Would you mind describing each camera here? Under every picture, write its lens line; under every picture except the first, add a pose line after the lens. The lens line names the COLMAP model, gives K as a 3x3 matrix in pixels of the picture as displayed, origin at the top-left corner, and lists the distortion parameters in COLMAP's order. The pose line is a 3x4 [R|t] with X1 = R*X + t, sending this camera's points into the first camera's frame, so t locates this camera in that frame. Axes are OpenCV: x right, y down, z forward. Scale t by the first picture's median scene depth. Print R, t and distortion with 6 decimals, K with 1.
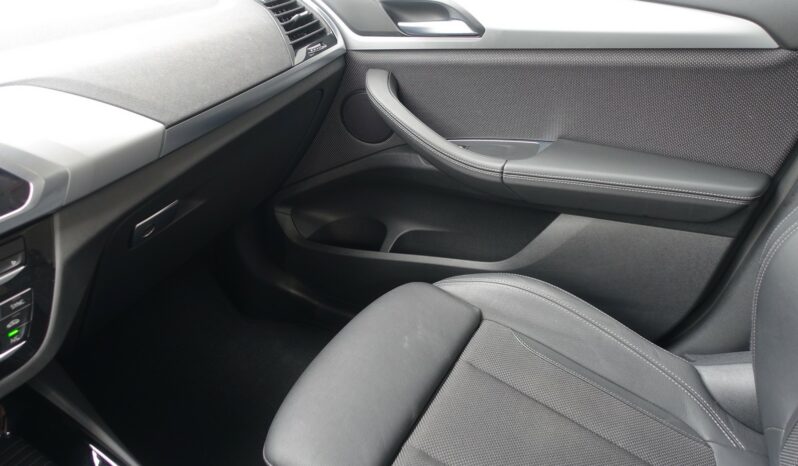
lens RADIAL K [[544.5, 0, 399.0], [0, 544.5, 233.0], [0, 0, 1]] dist [-0.005348, 0.000011]
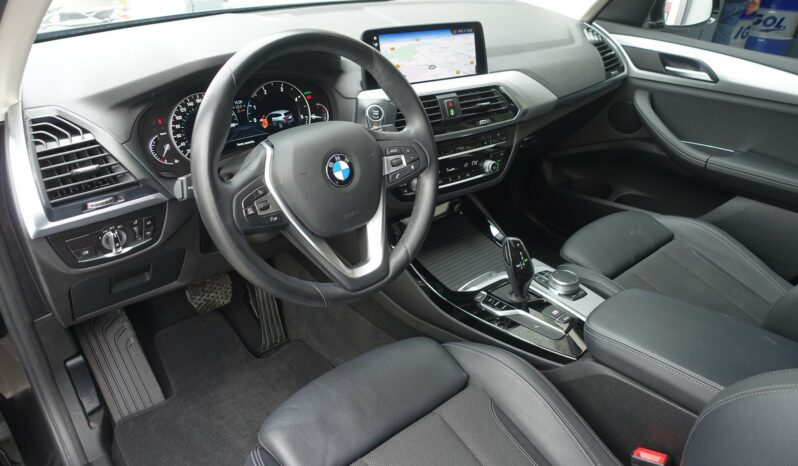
lens RADIAL K [[543.8, 0, 399.0], [0, 543.8, 233.0], [0, 0, 1]] dist [0.001716, -0.000644]
pose [[0.934037, 0.251250, -0.253866, -0.226274], [-0.252953, 0.967116, 0.026471, 0.306086], [0.252169, 0.039492, 0.966877, -0.899312]]
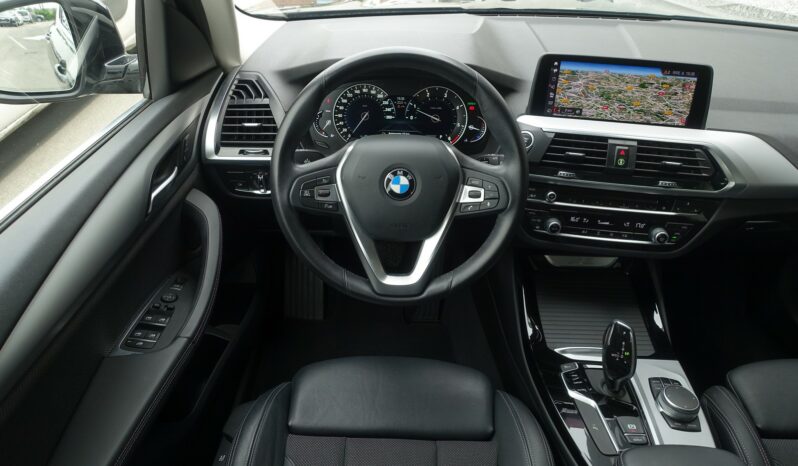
lens RADIAL K [[544.5, 0, 399.0], [0, 544.5, 233.0], [0, 0, 1]] dist [-0.005348, 0.000011]
pose [[0.481008, 0.546513, -0.685533, 0.128981], [-0.498895, 0.813611, 0.298565, 0.039403], [0.720927, 0.198397, 0.664006, -0.675894]]
